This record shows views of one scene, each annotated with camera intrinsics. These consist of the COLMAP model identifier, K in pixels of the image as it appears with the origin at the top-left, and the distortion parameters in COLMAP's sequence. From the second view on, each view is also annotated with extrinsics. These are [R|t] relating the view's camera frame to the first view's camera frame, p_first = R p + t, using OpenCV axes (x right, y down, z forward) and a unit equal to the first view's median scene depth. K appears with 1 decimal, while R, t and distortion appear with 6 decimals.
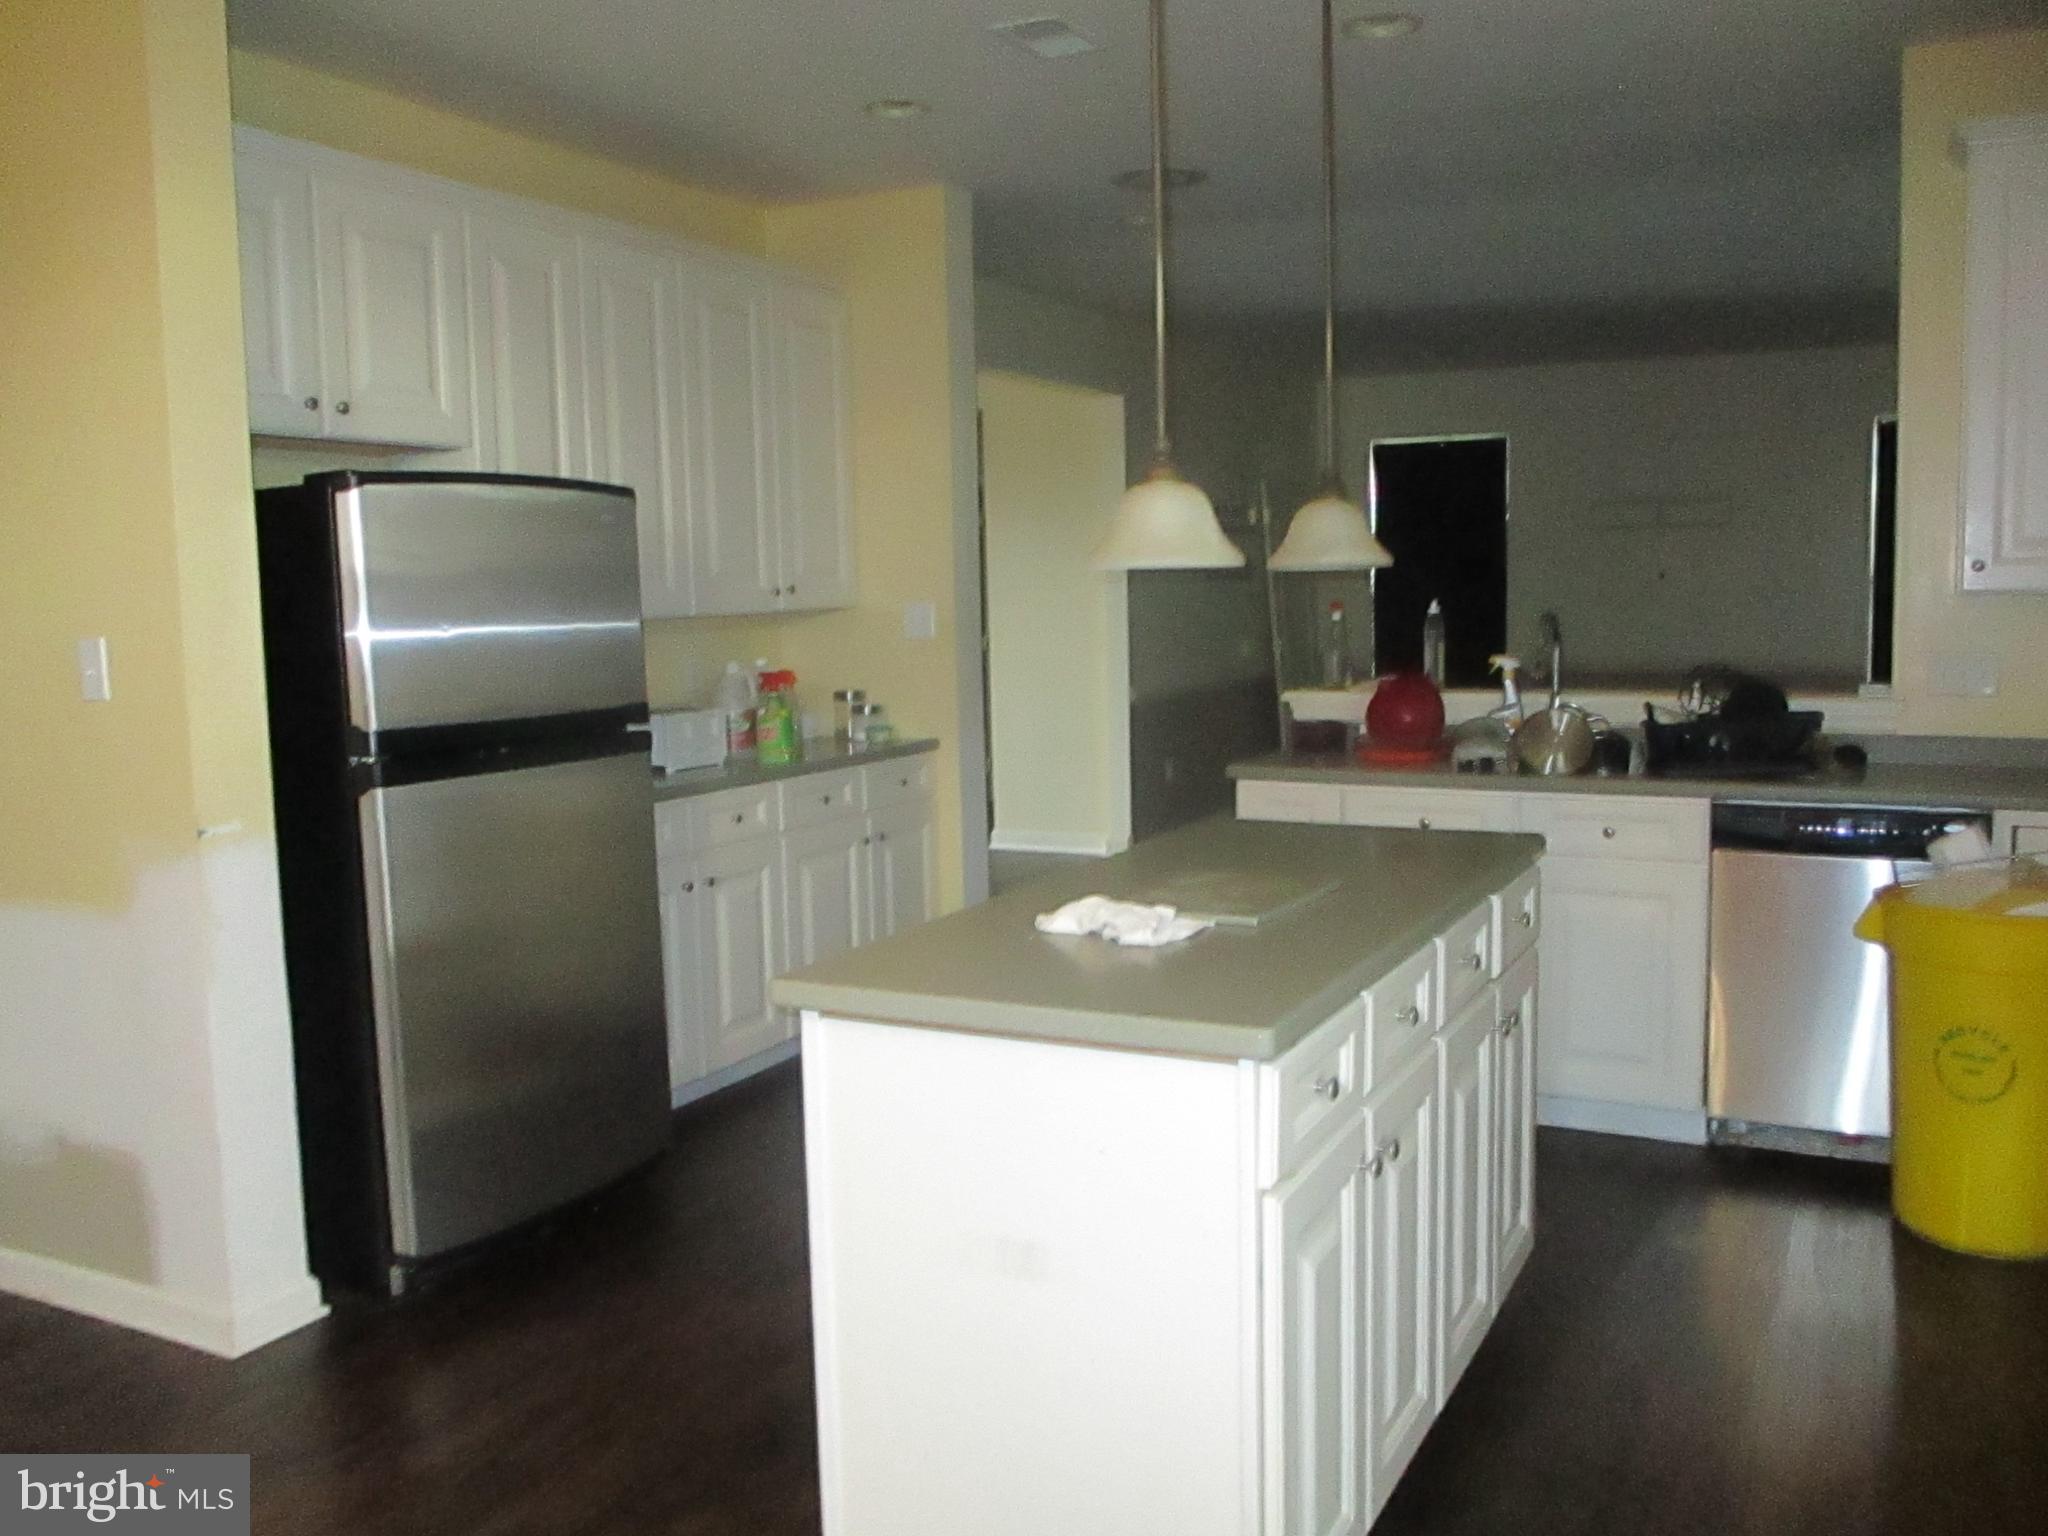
lens RADIAL K [[1678.8, 0, 1024.3], [0, 1678.8, 770.2], [0, 0, 1]] dist [-0.062737, 0.002208]
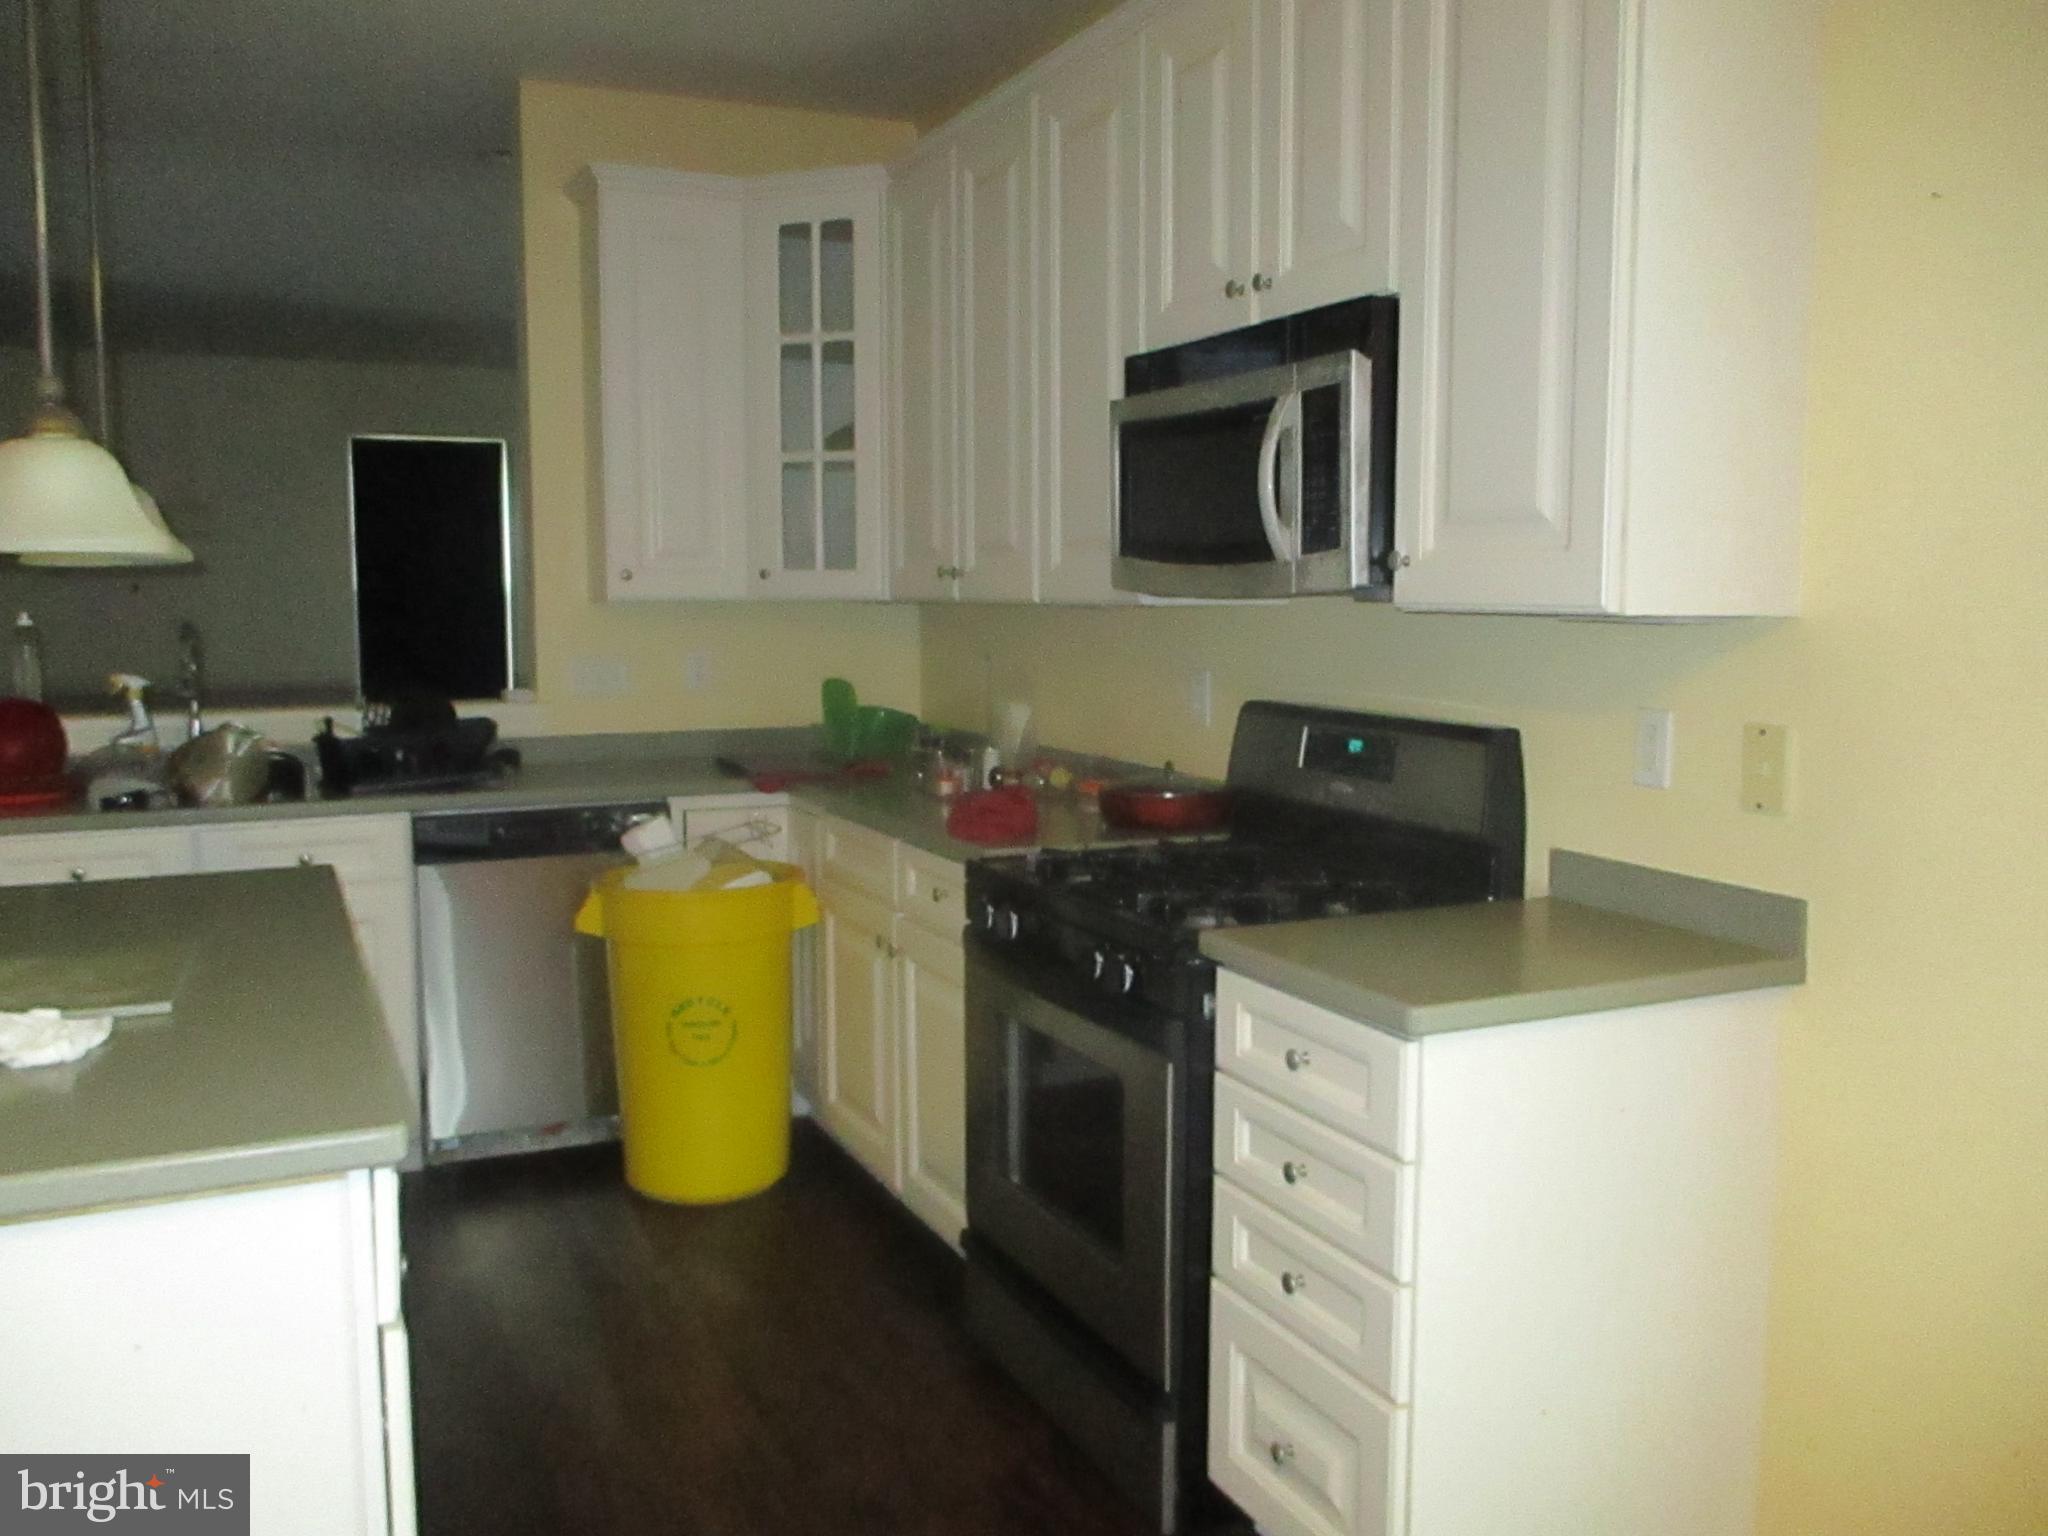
lens RADIAL K [[1678.8, 0, 1027.4], [0, 1678.8, 758.8], [0, 0, 1]] dist [-0.062737, 0.002208]
pose [[0.589839, -0.064868, 0.804911, -0.143669], [0.079950, 0.996562, 0.021726, -0.006182], [-0.803553, 0.051538, 0.592997, 0.128452]]
